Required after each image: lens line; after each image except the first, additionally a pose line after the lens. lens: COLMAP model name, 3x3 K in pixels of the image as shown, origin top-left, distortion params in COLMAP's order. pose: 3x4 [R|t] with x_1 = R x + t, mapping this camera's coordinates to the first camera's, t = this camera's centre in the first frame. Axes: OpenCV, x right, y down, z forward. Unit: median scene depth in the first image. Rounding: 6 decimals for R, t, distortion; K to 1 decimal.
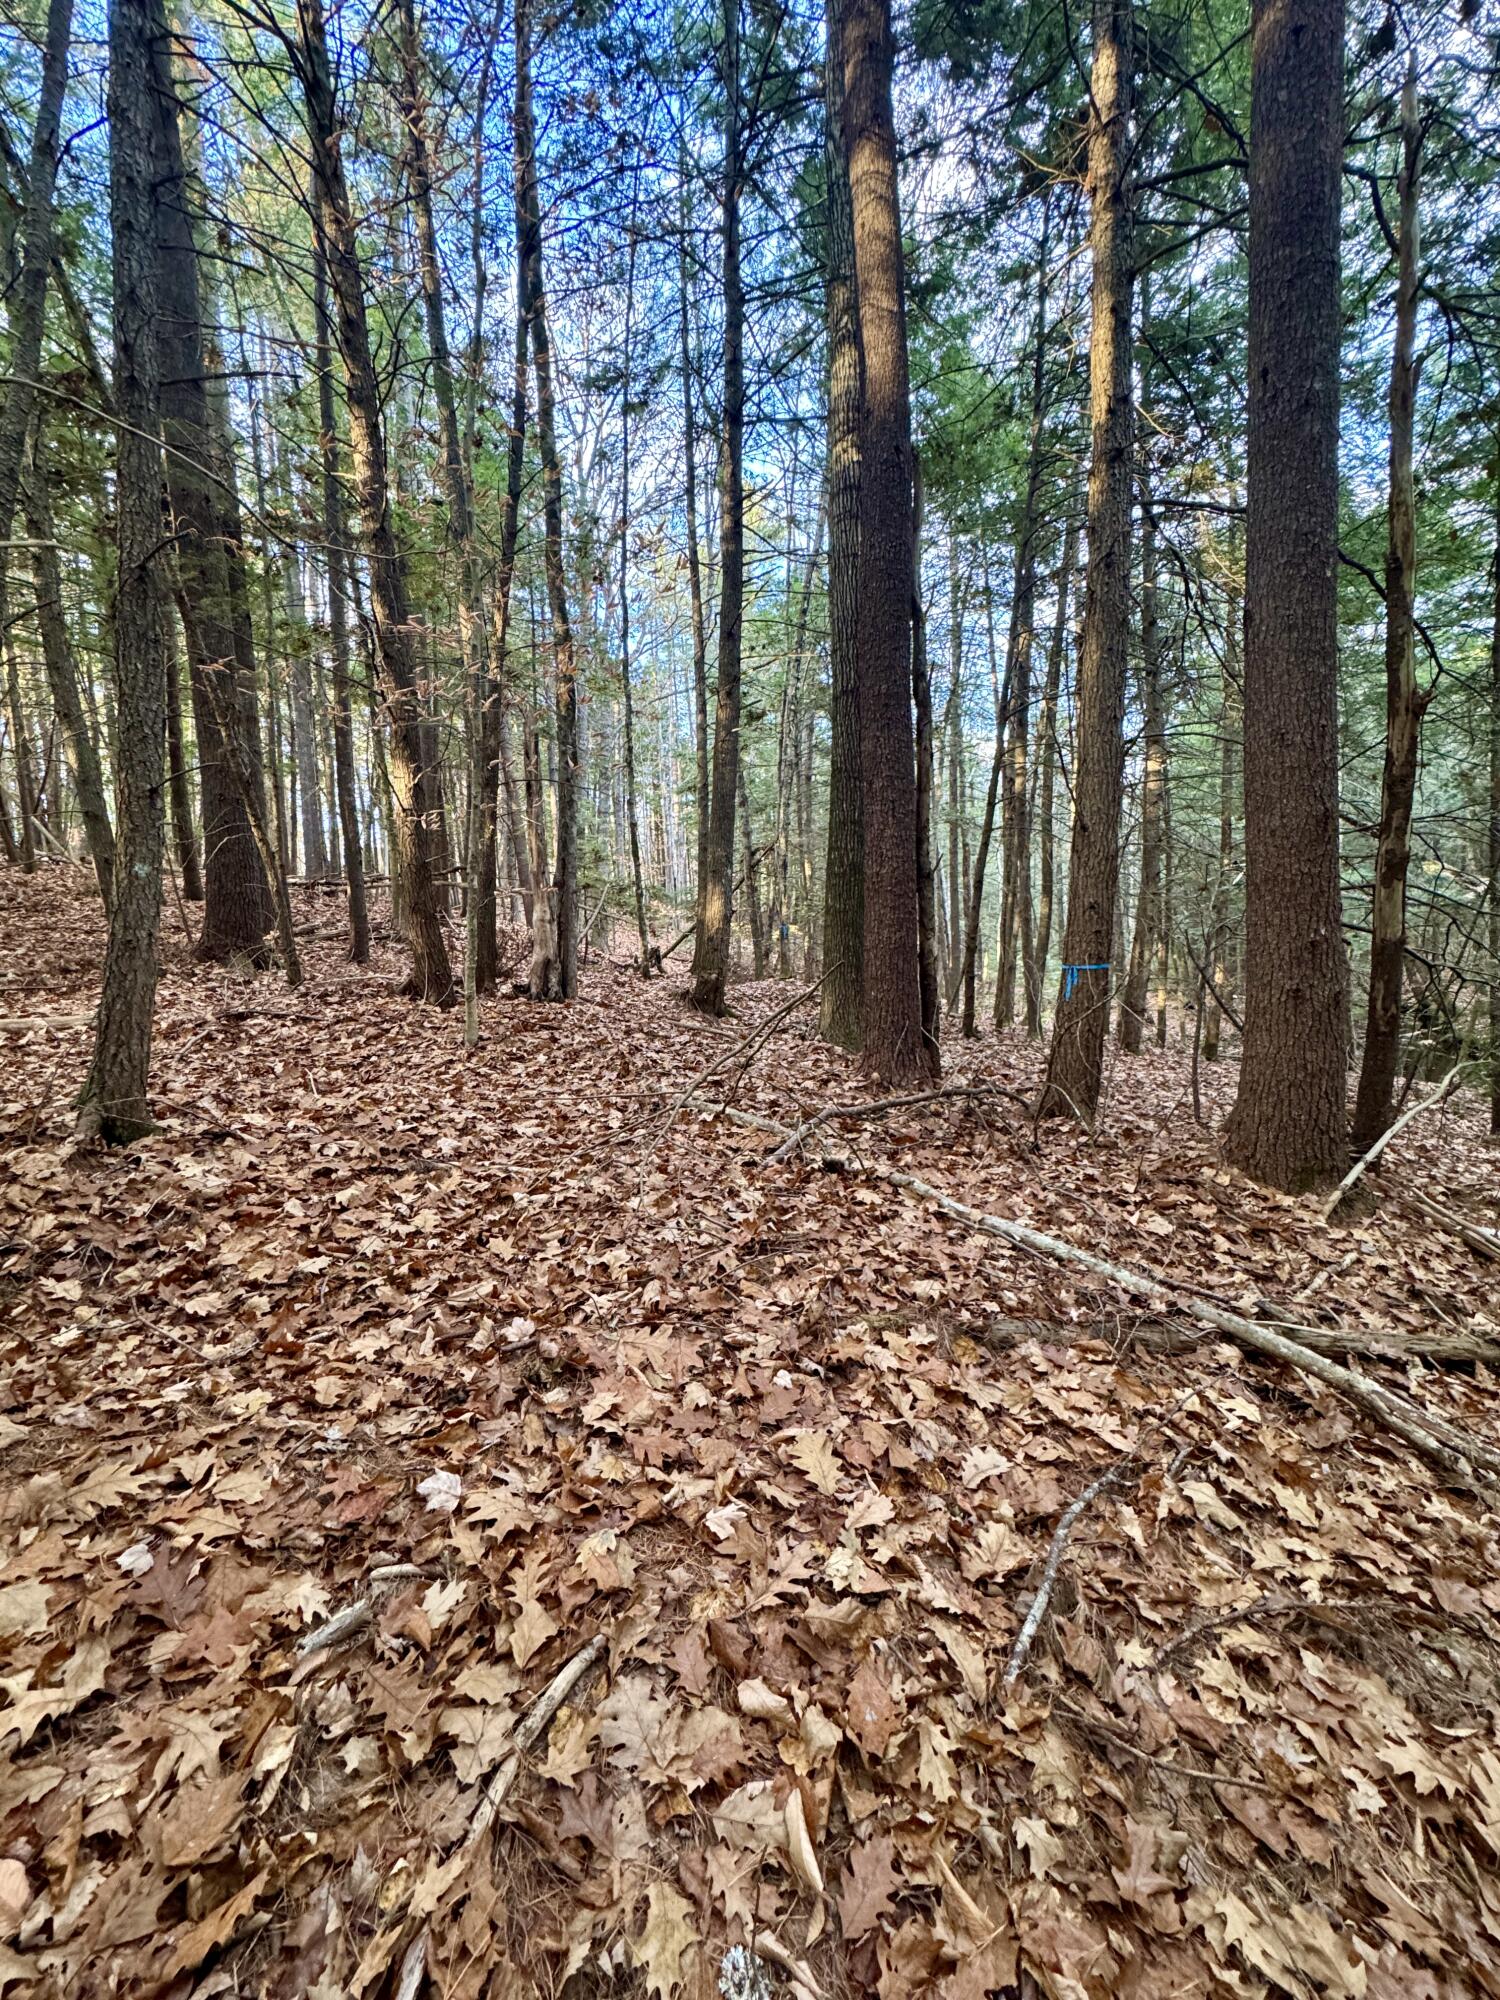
lens RADIAL K [[804.1, 0, 751.1], [0, 804.1, 996.9], [0, 0, 1]] dist [-0.001673, -0.000033]
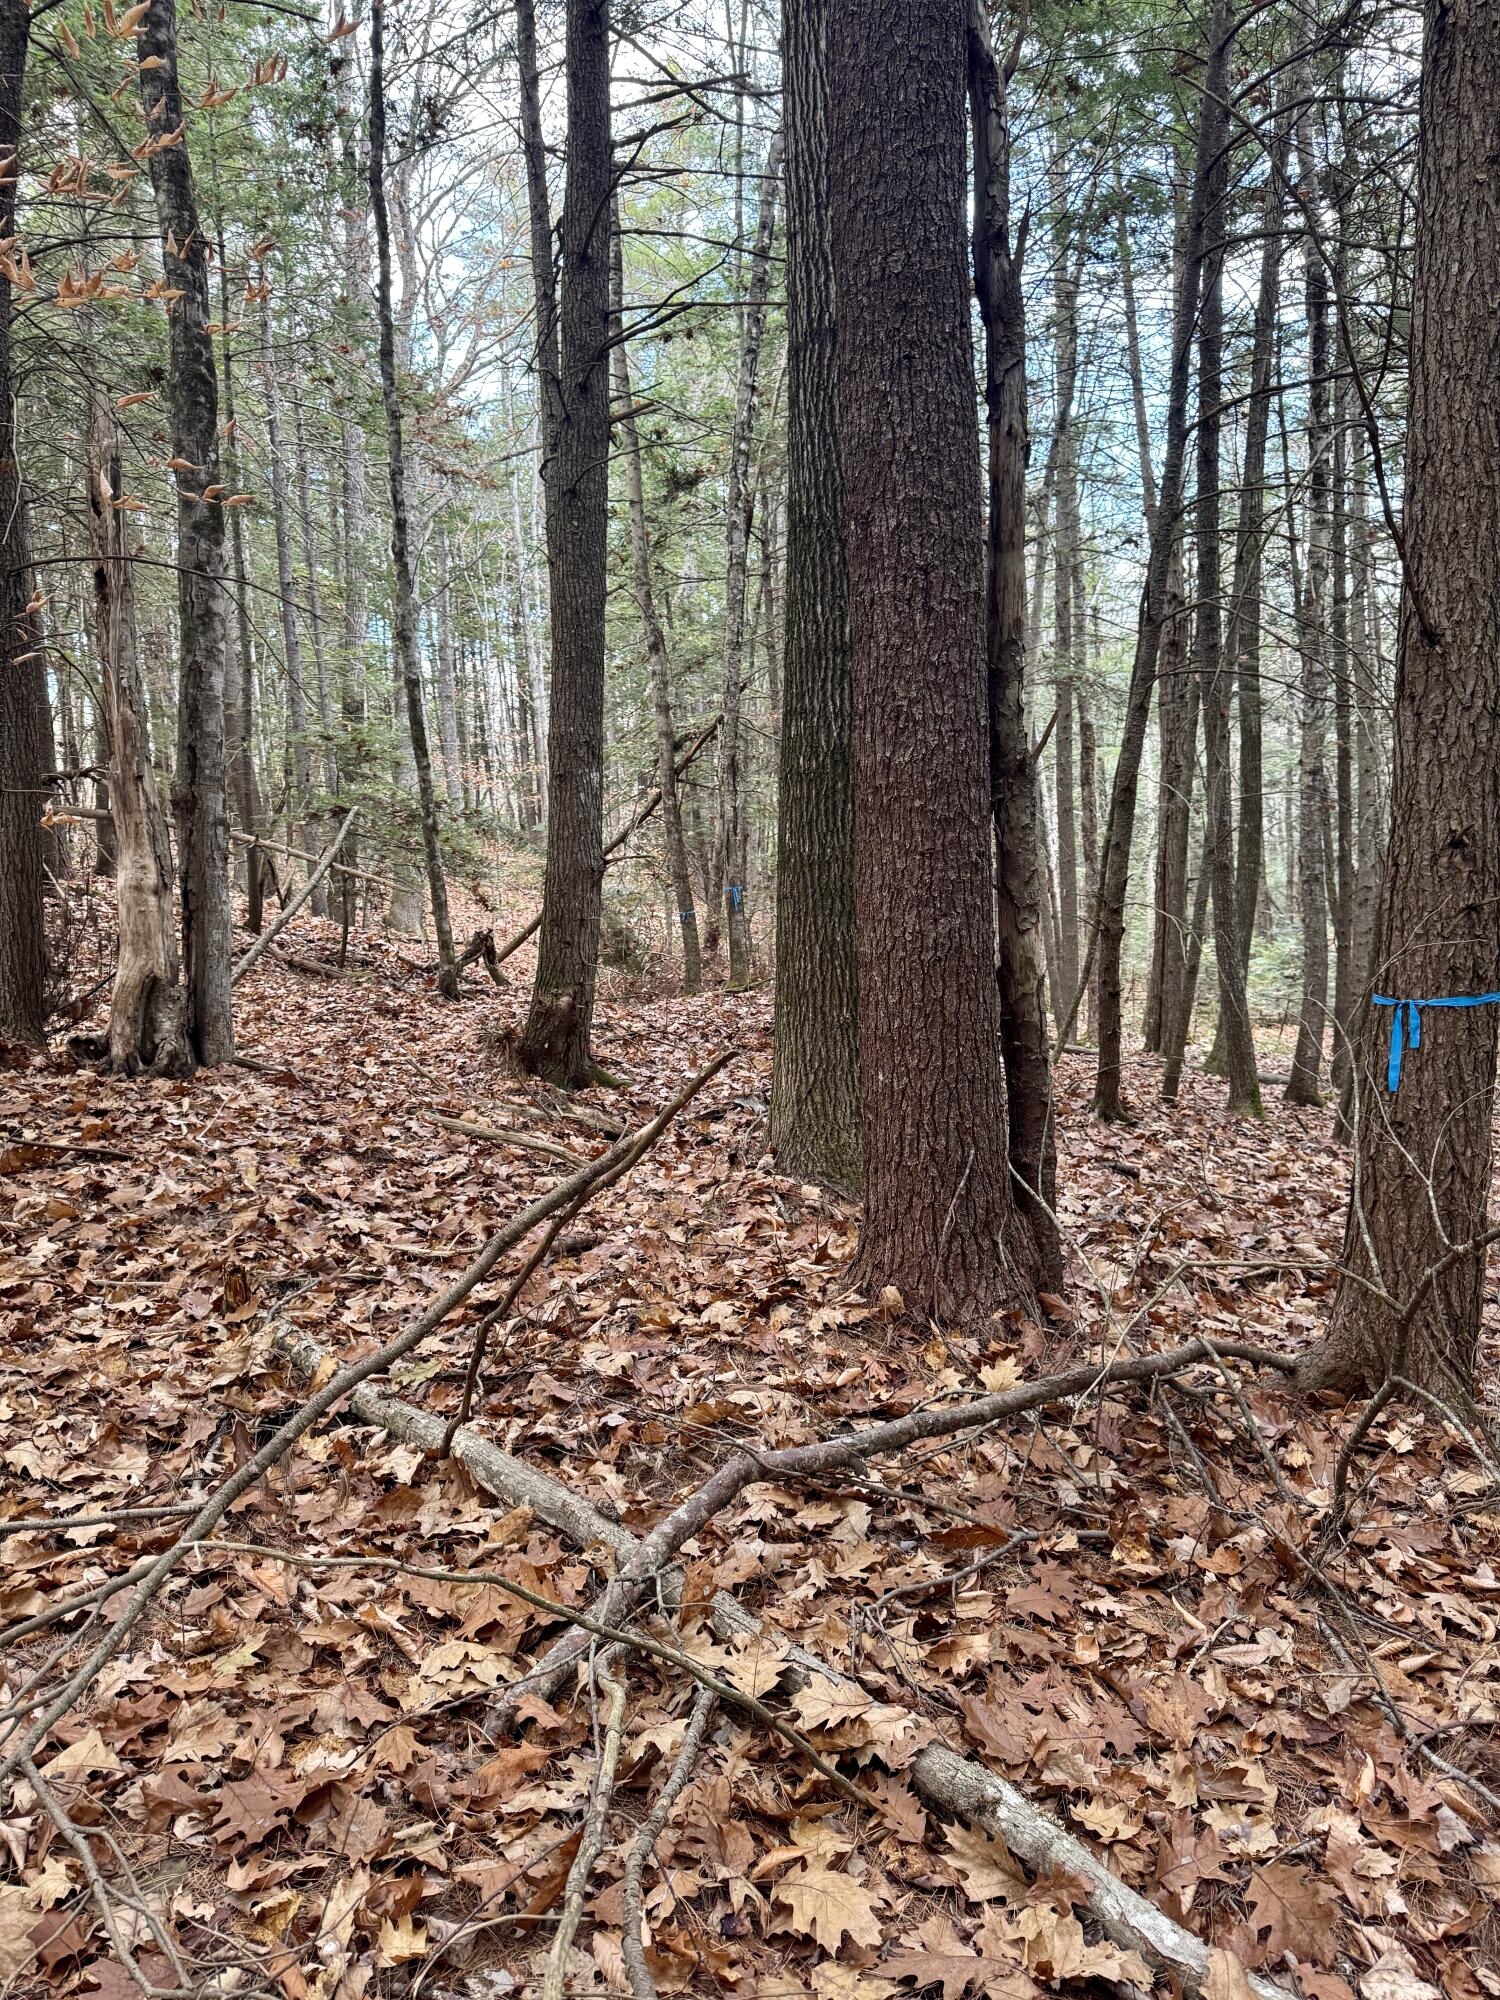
lens RADIAL K [[1397.3, 0, 745.0], [0, 1397.3, 996.2], [0, 0, 1]] dist [0.055681, 0.000195]
pose [[0.999624, -0.014969, 0.022959, 0.048455], [0.015073, 0.999877, -0.004369, -0.028114], [-0.022891, 0.004714, 0.999727, 0.226144]]
